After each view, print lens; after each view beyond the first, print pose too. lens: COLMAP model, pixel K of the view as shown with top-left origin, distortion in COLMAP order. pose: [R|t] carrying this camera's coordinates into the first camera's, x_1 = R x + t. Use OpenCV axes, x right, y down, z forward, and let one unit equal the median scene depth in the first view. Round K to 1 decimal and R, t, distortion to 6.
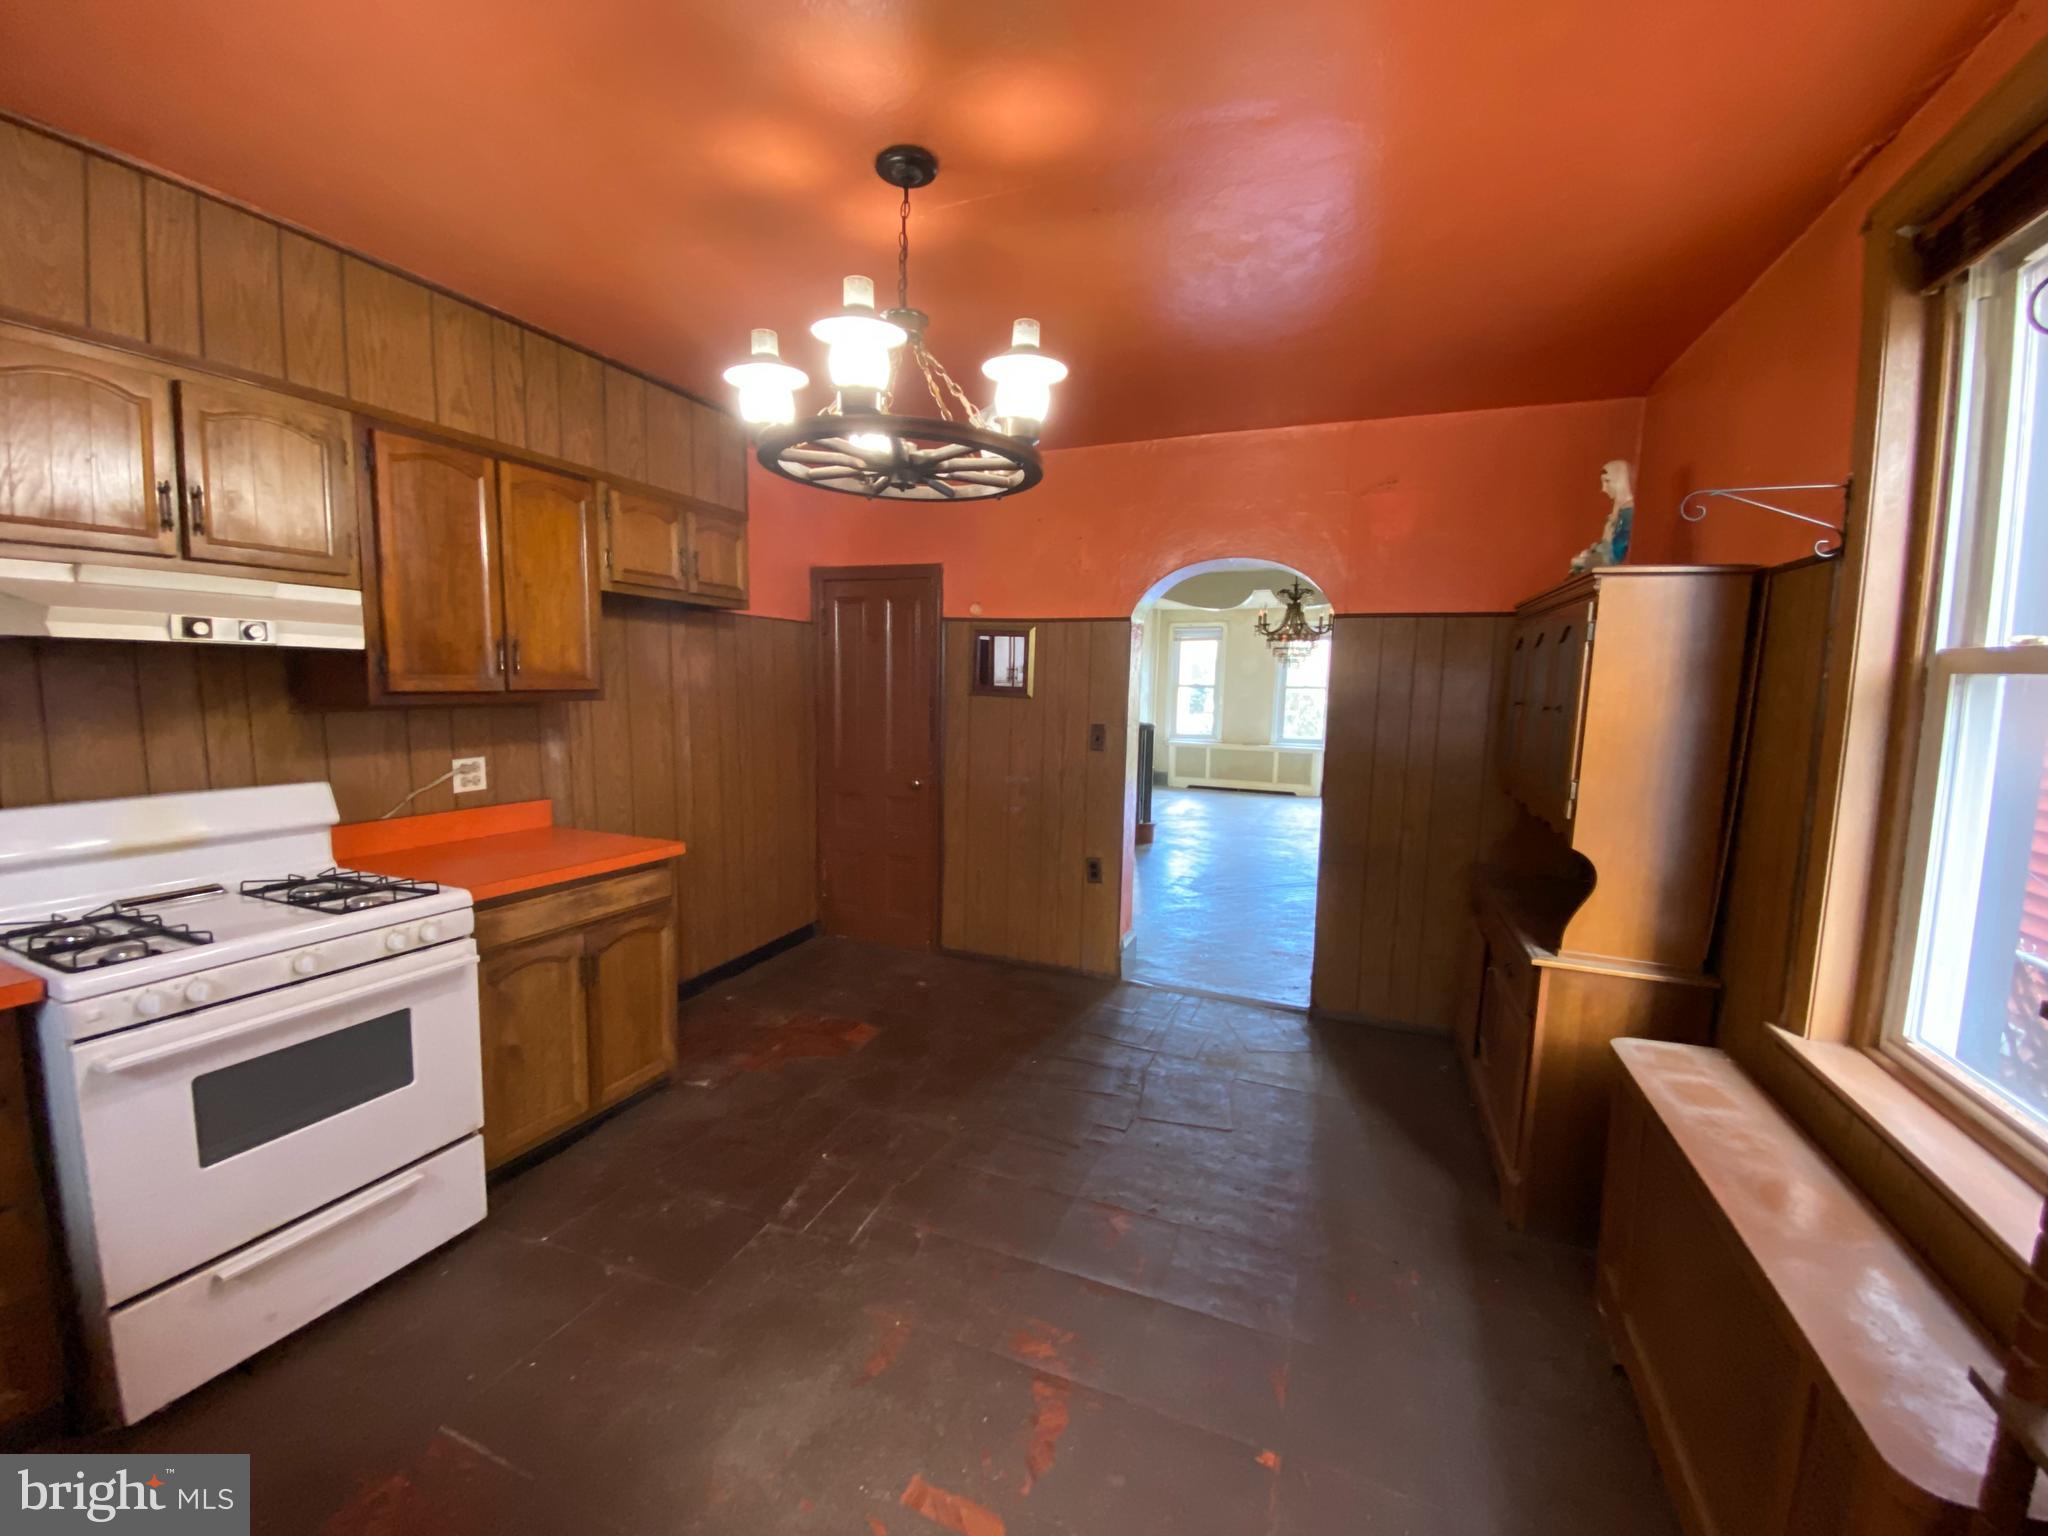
lens RADIAL K [[832.9, 0, 1015.1], [0, 832.9, 774.5], [0, 0, 1]] dist [0.027183, -0.023770]
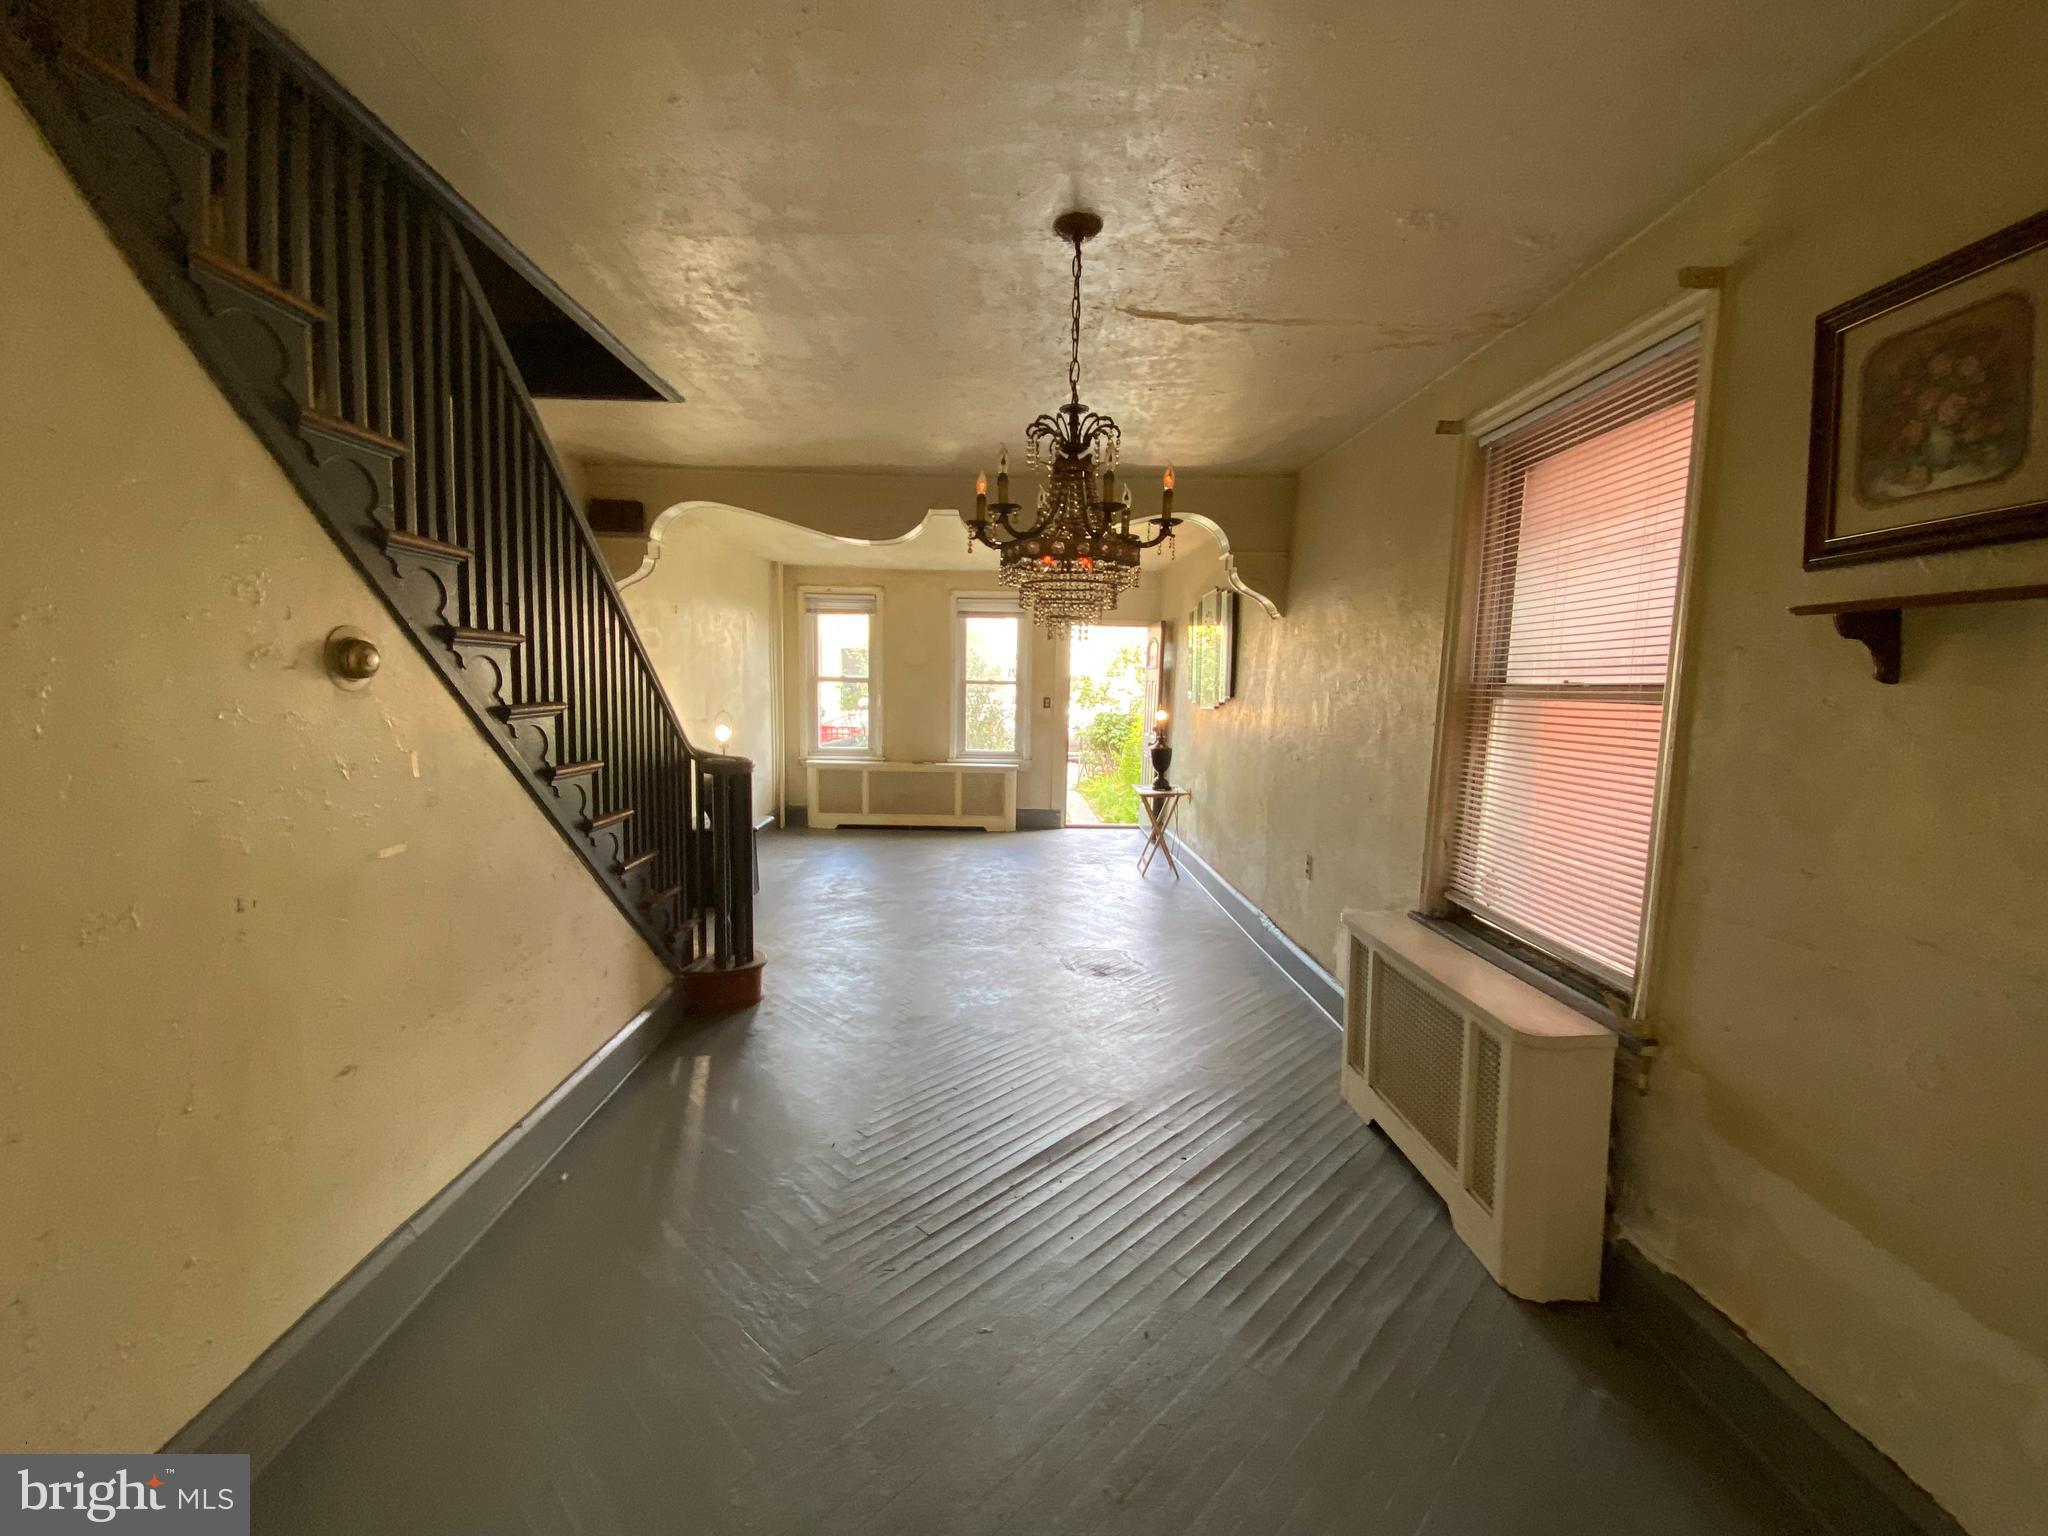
lens RADIAL K [[832.9, 0, 1015.1], [0, 832.9, 774.5], [0, 0, 1]] dist [0.027183, -0.023770]
pose [[0.918826, -0.048527, 0.391667, 0.075364], [0.045198, 0.998821, 0.017720, -0.034783], [-0.392065, 0.001421, 0.919936, 0.314755]]
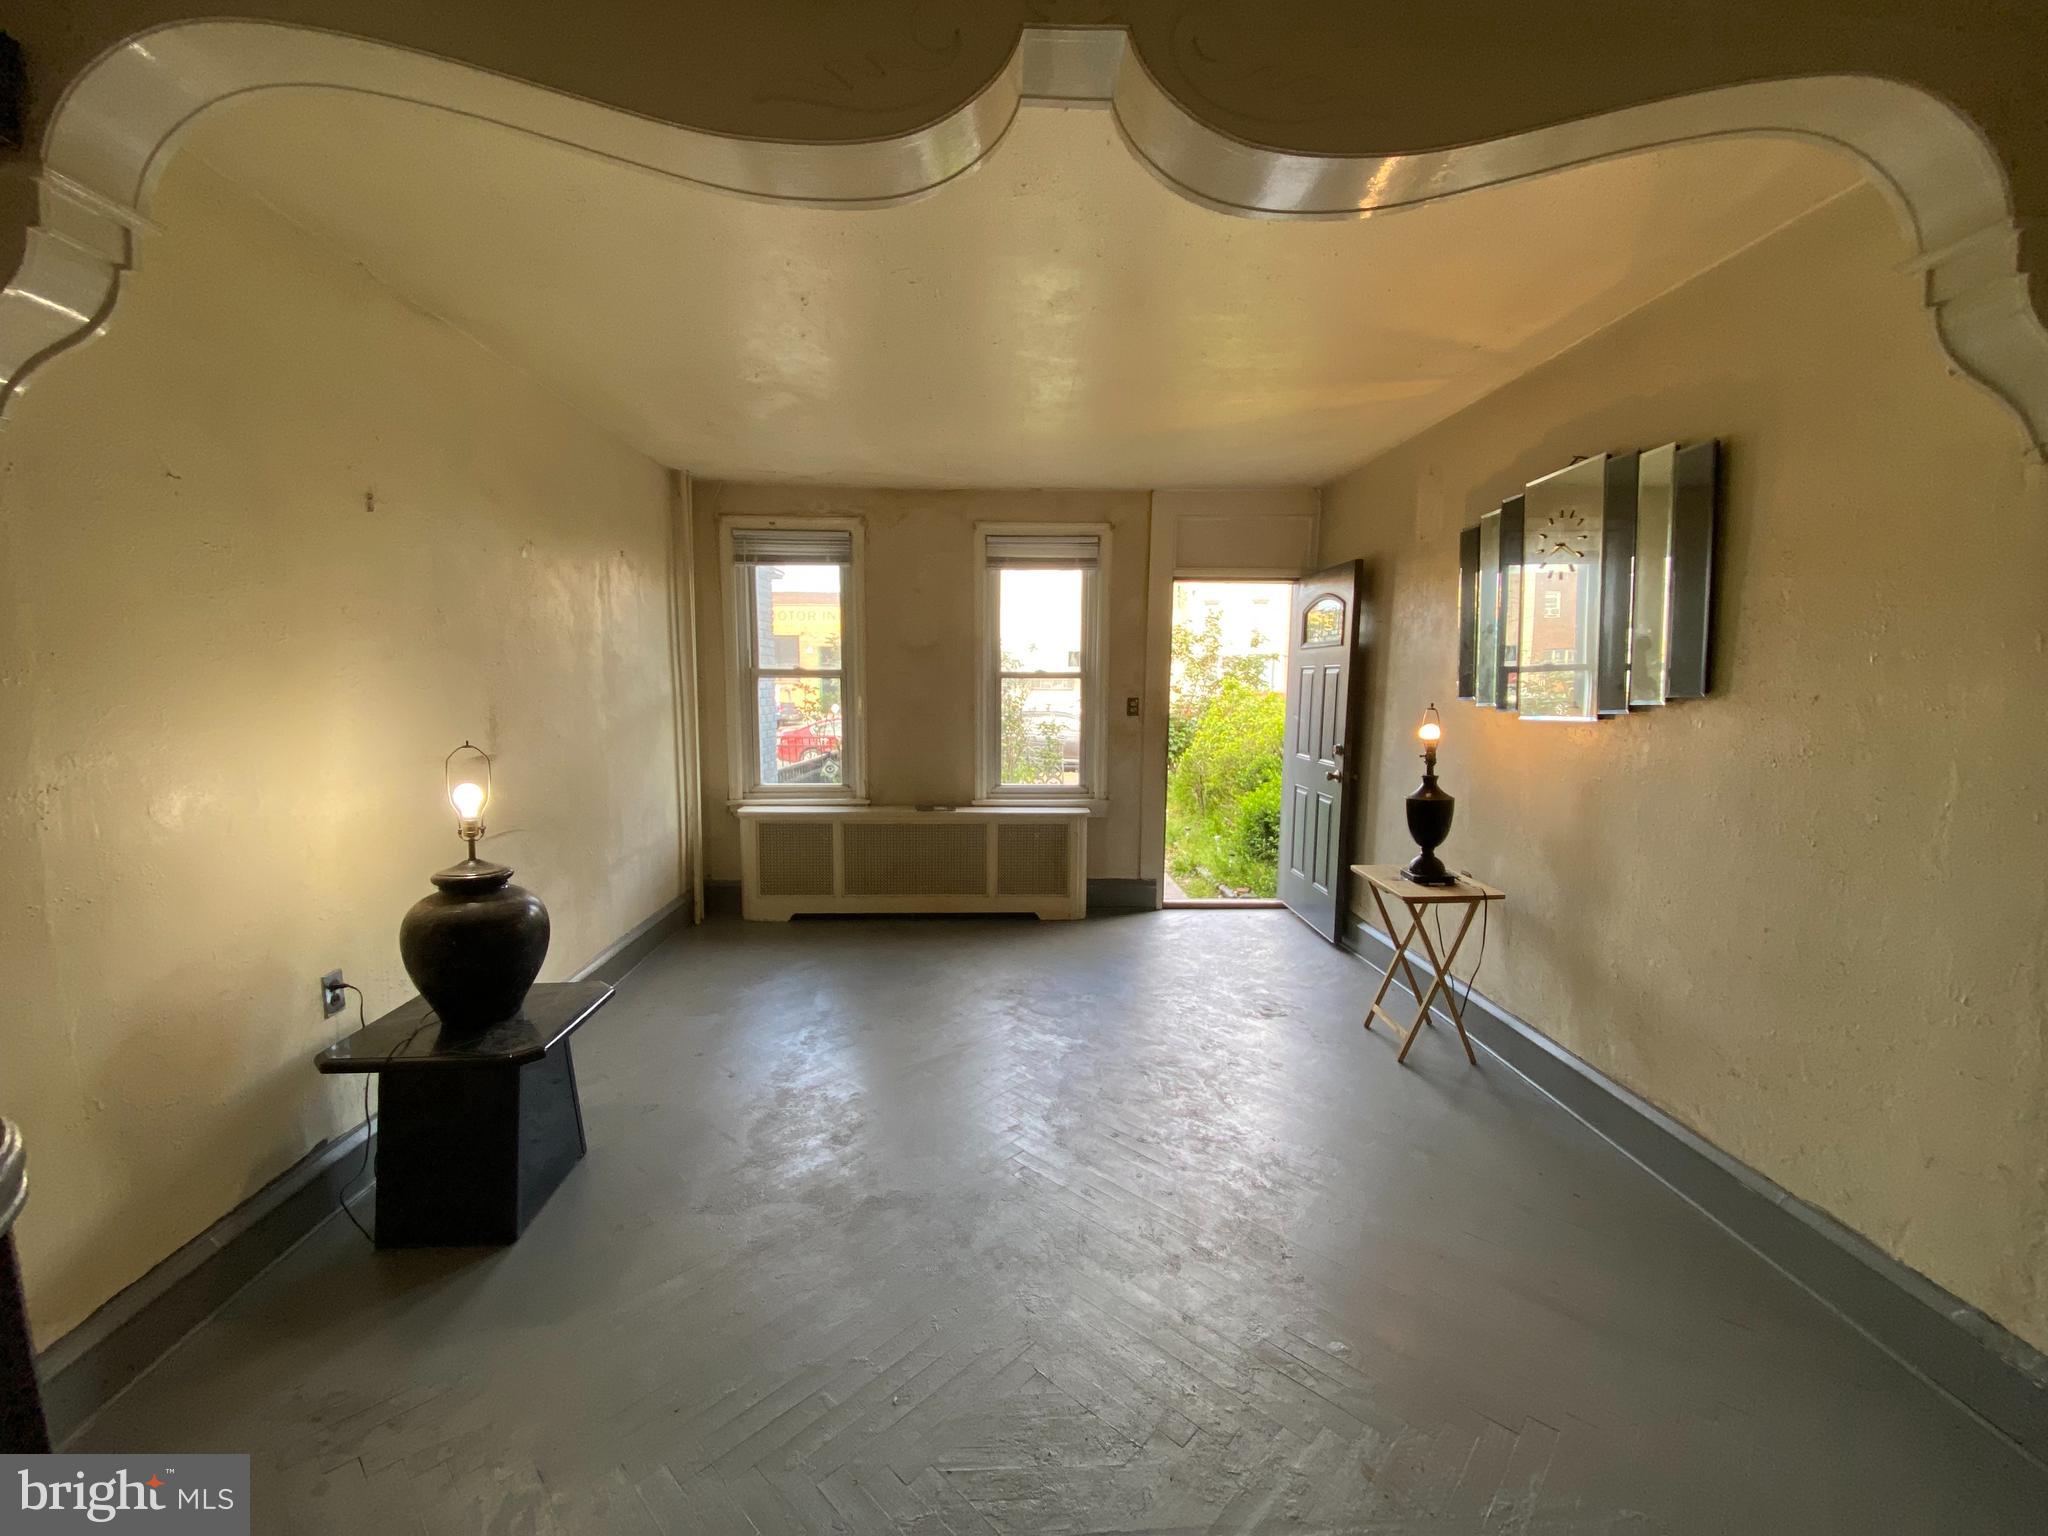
lens RADIAL K [[832.9, 0, 1015.1], [0, 832.9, 774.5], [0, 0, 1]] dist [0.027183, -0.023770]
pose [[0.909018, -0.063647, 0.411869, 0.143712], [0.059553, 0.997965, 0.022781, -0.060535], [-0.412481, 0.003820, 0.910958, 0.587650]]
